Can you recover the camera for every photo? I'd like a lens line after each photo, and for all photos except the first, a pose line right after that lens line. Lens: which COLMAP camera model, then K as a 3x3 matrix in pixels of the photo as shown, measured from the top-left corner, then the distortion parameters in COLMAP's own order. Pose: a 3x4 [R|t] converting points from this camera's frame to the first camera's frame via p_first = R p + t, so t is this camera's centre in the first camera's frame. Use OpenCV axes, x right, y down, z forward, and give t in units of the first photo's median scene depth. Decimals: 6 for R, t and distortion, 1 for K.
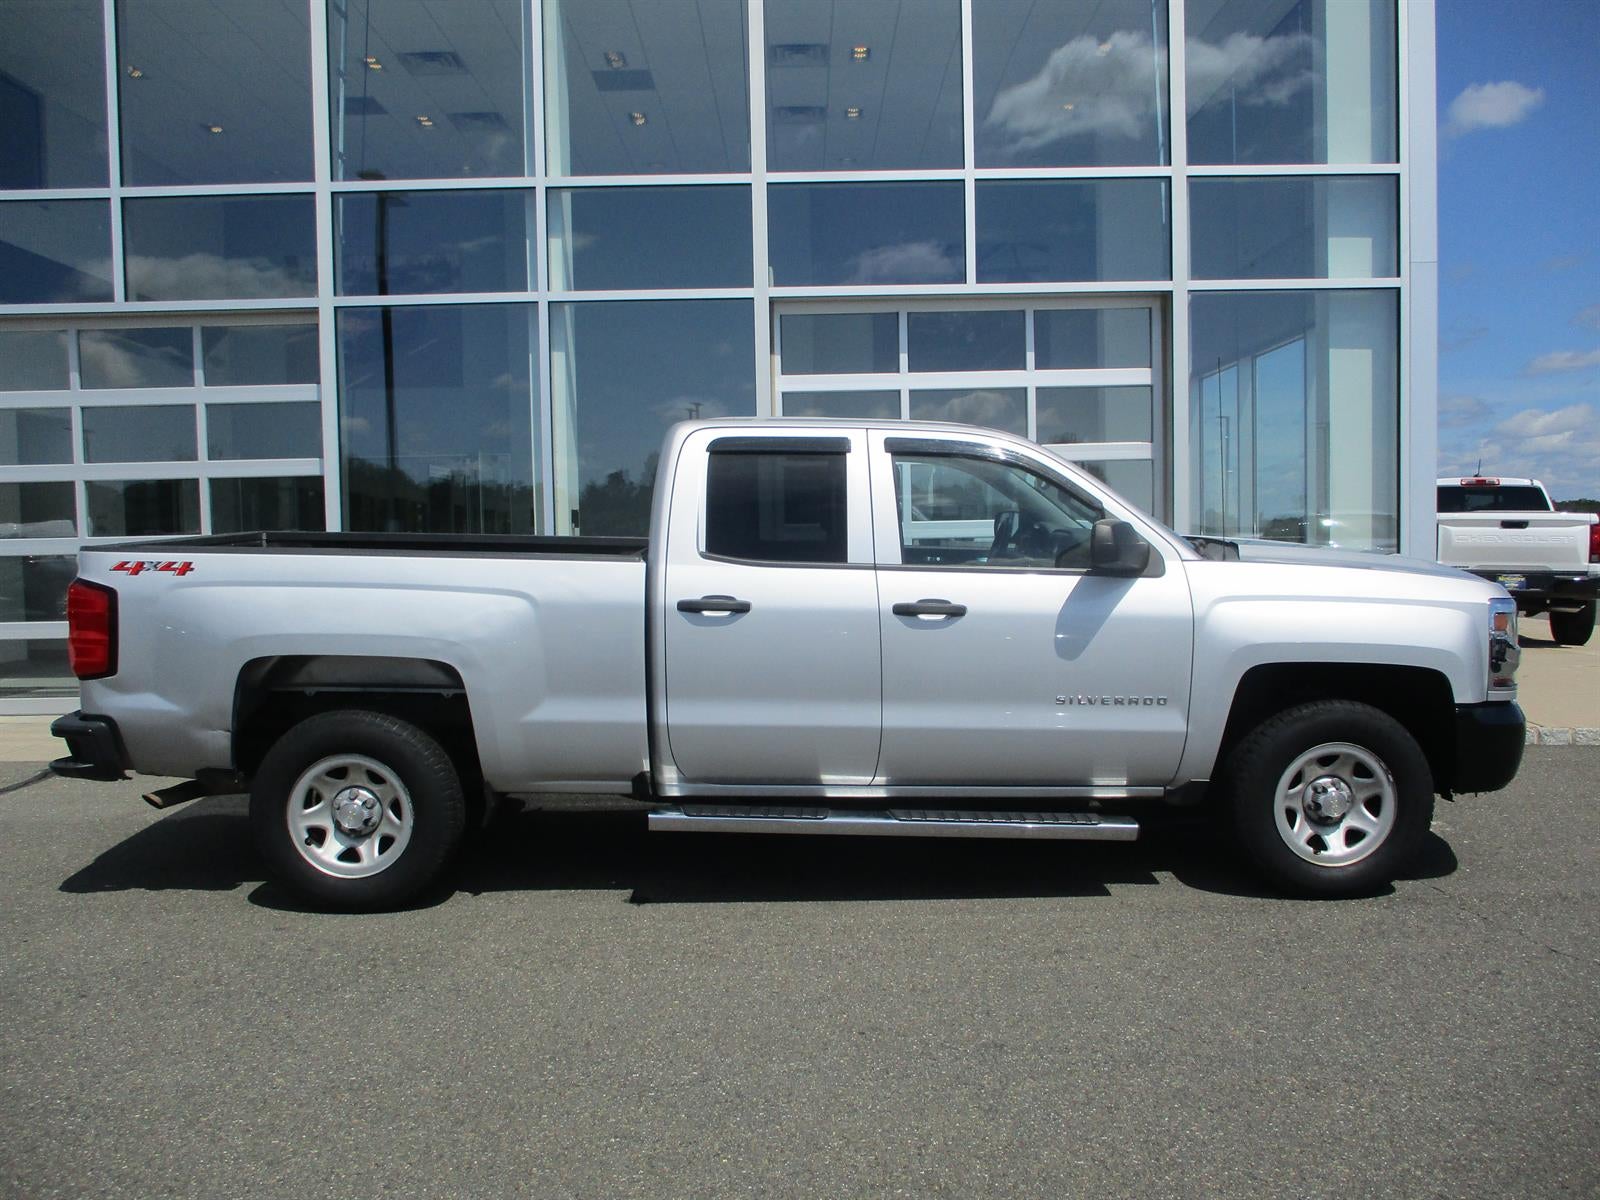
lens RADIAL K [[1344.2, 0, 794.7], [0, 1344.2, 591.7], [0, 0, 1]] dist [-0.031559, 0.015578]
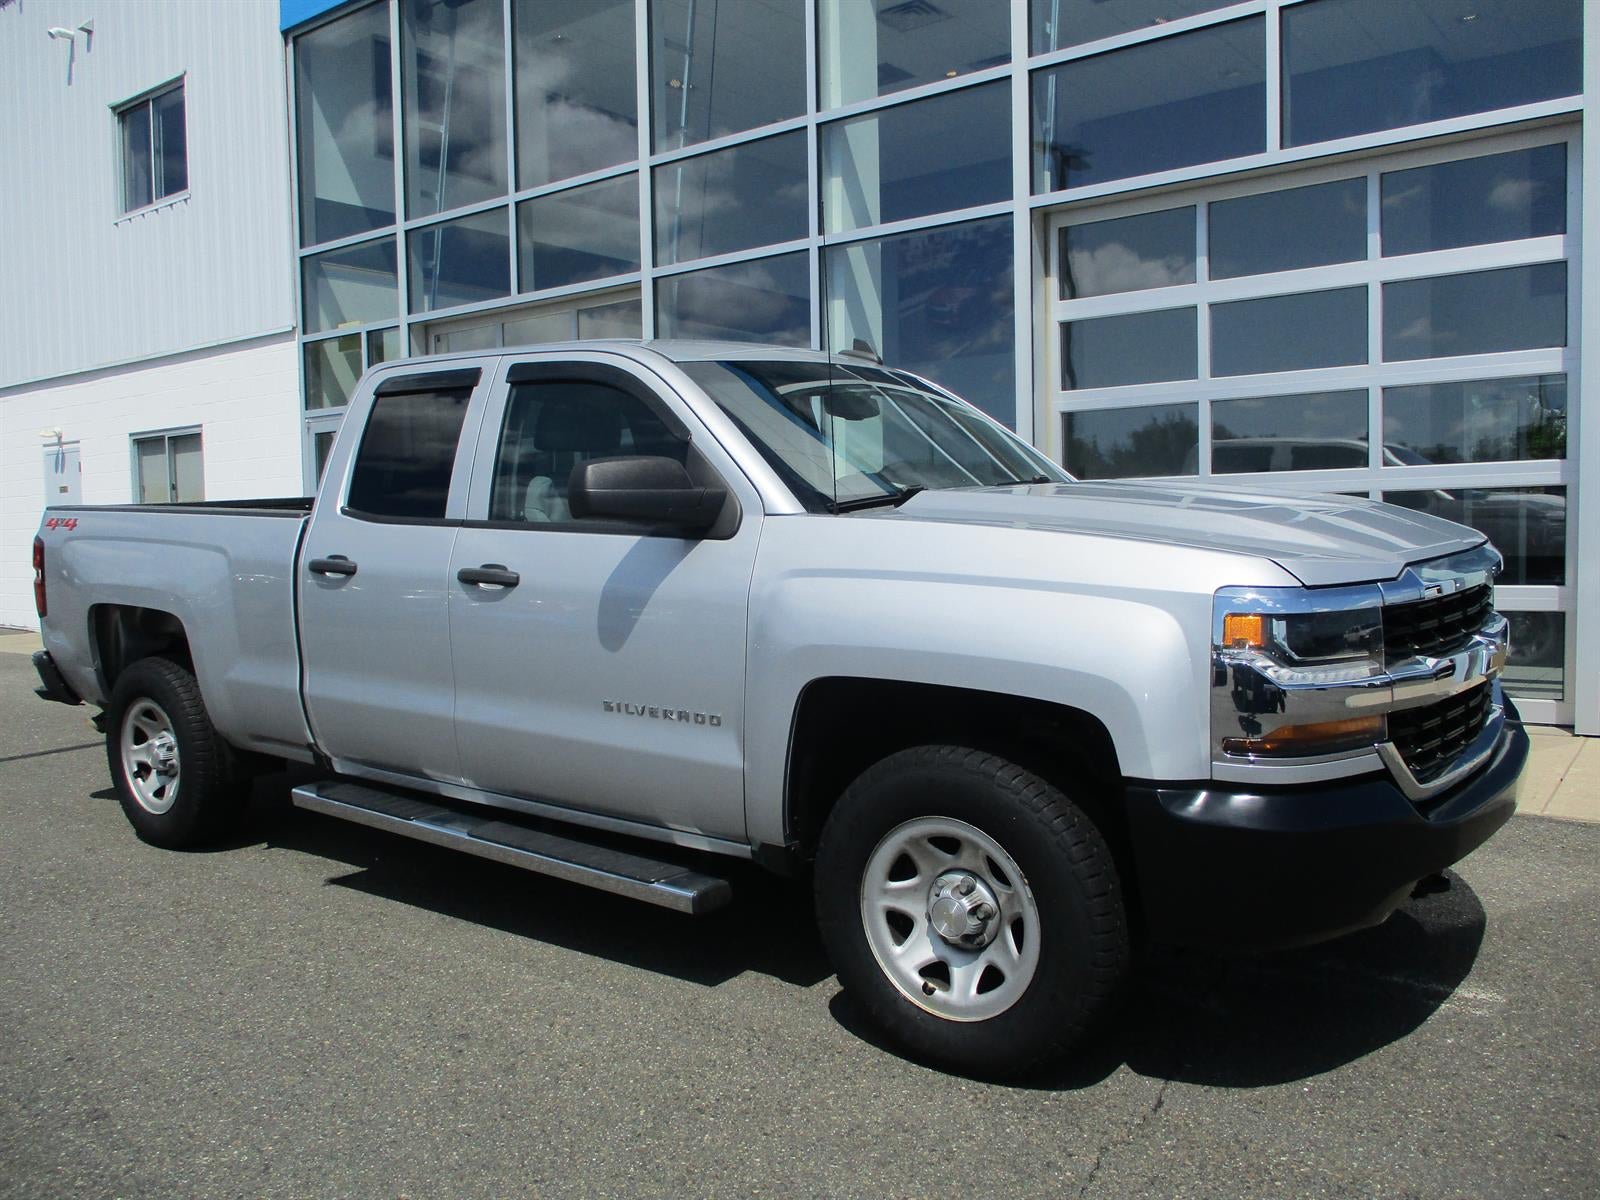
lens RADIAL K [[1344.2, 0, 840.3], [0, 1344.2, 589.9], [0, 0, 1]] dist [-0.031559, 0.015578]
pose [[0.790105, 0.033811, -0.612038, 0.741629], [-0.020107, 0.999370, 0.029251, -0.006771], [0.612642, -0.010805, 0.790287, 0.491887]]
